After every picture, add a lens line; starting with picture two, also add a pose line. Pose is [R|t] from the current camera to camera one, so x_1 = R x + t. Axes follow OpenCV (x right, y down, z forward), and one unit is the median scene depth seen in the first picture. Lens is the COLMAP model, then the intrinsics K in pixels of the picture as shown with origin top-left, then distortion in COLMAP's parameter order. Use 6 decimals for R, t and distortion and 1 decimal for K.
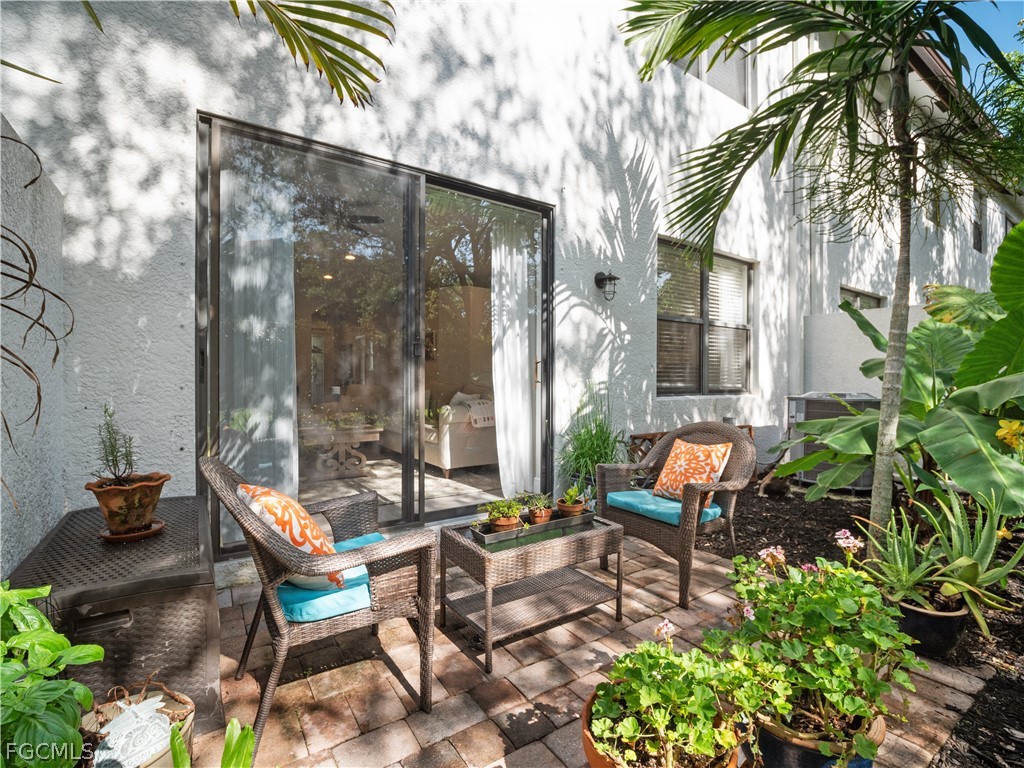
lens RADIAL K [[470.1, 0, 499.4], [0, 470.1, 378.7], [0, 0, 1]] dist [-0.014253, -0.000352]
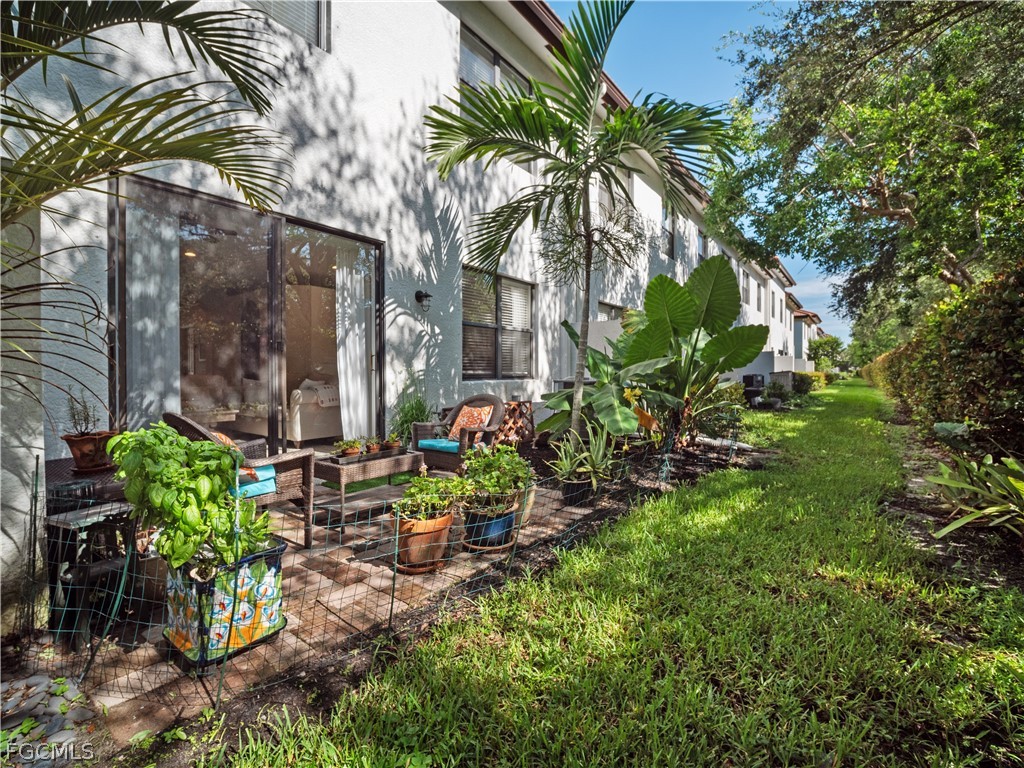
lens RADIAL K [[470.1, 0, 499.4], [0, 470.1, 378.7], [0, 0, 1]] dist [-0.014253, -0.000352]
pose [[0.943814, -0.010631, 0.330305, -0.020393], [0.005241, 0.999838, 0.017204, 0.010054], [-0.330434, -0.014506, 0.943717, -0.393636]]
